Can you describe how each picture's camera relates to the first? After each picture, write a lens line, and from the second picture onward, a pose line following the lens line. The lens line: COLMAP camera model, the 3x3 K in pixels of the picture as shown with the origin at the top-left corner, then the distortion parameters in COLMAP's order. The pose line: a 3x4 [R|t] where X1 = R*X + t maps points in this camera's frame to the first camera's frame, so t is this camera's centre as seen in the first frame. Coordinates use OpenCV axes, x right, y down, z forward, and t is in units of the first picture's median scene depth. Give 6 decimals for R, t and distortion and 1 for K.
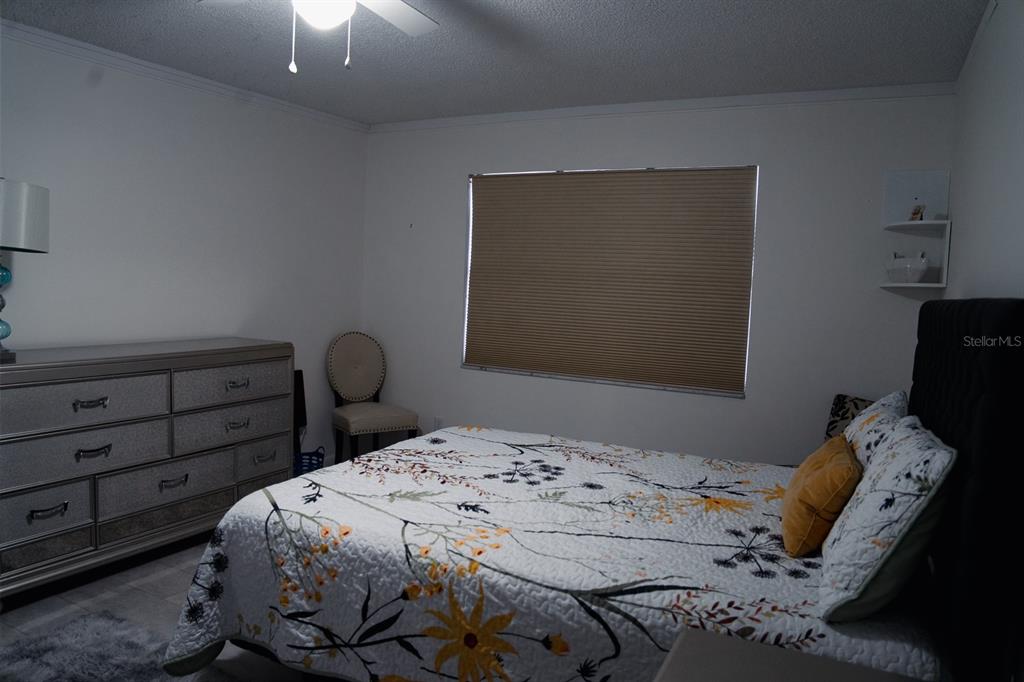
lens RADIAL K [[707.0, 0, 512.0], [0, 707.0, 341.0], [0, 0, 1]] dist [-0.130088, 0.077176]
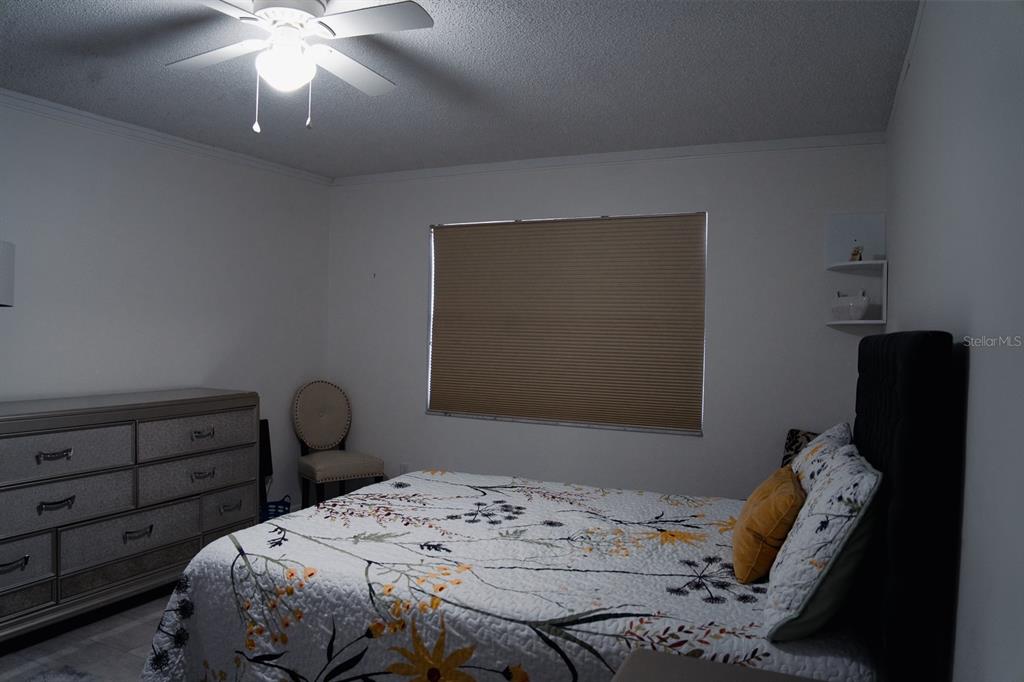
lens RADIAL K [[707.0, 0, 512.0], [0, 707.0, 341.0], [0, 0, 1]] dist [-0.130088, 0.077176]
pose [[0.998728, -0.020361, 0.046119, 0.016362], [0.023372, 0.997564, -0.065722, 0.006740], [-0.044668, 0.066716, 0.996772, -0.047376]]
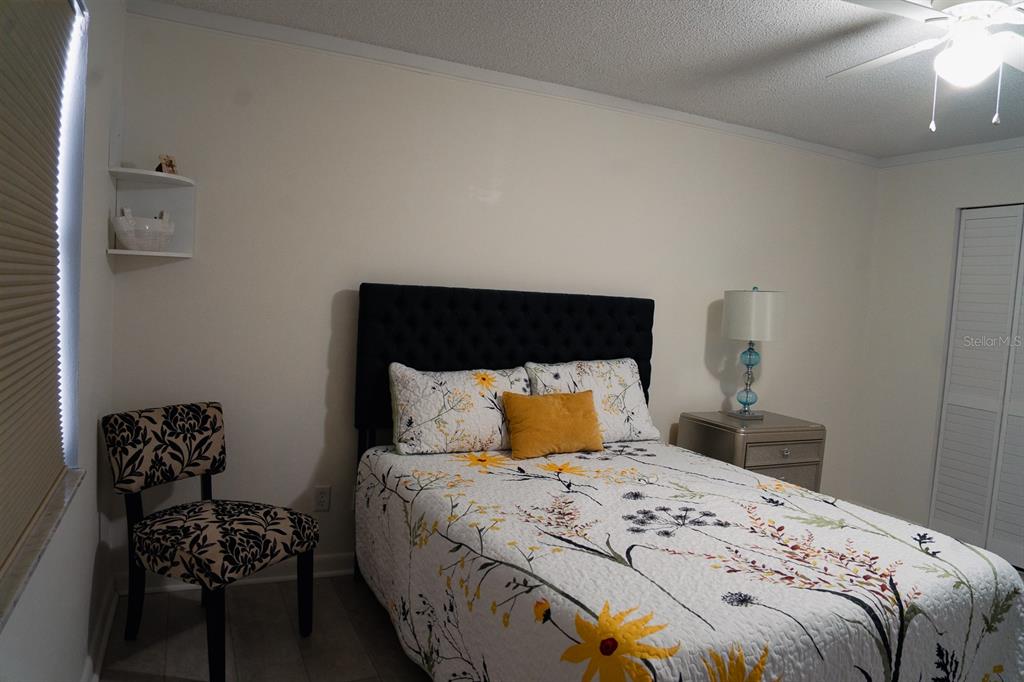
lens RADIAL K [[707.0, 0, 512.0], [0, 707.0, 341.0], [0, 0, 1]] dist [-0.130088, 0.077176]
pose [[-0.791347, -0.128943, 0.597614, -0.393129], [-0.041644, 0.986604, 0.157728, -0.205953], [-0.609947, 0.099931, -0.786116, 2.279376]]
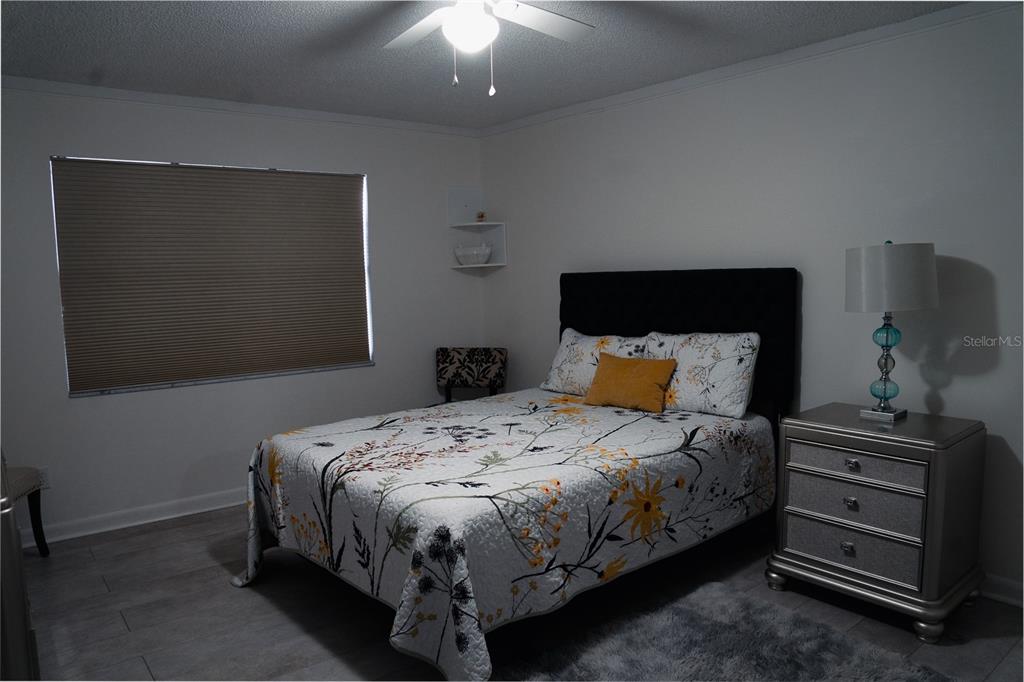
lens RADIAL K [[707.0, 0, 512.0], [0, 707.0, 341.0], [0, 0, 1]] dist [-0.130088, 0.077176]
pose [[0.400210, -0.136987, 0.906127, -1.311794], [0.116648, 0.988337, 0.097895, -0.101143], [-0.908969, 0.066520, 0.411521, 0.519268]]
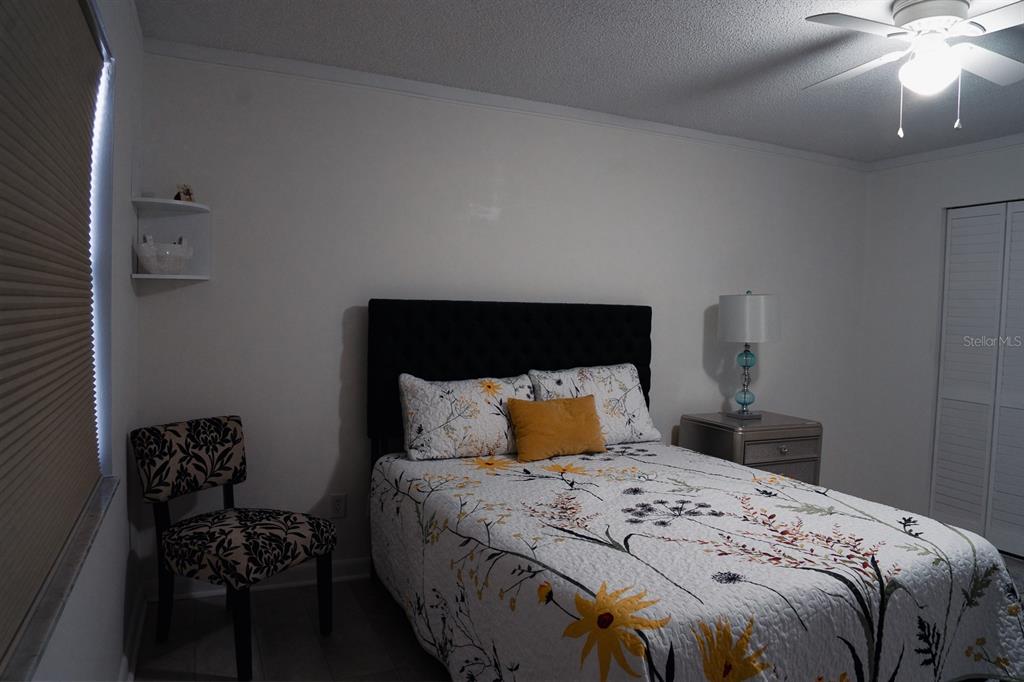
lens RADIAL K [[707.0, 0, 512.0], [0, 707.0, 341.0], [0, 0, 1]] dist [-0.130088, 0.077176]
pose [[-0.786874, -0.091256, 0.610329, -0.451700], [-0.008341, 0.990488, 0.137344, -0.204389], [-0.617058, 0.102982, -0.780150, 2.330926]]
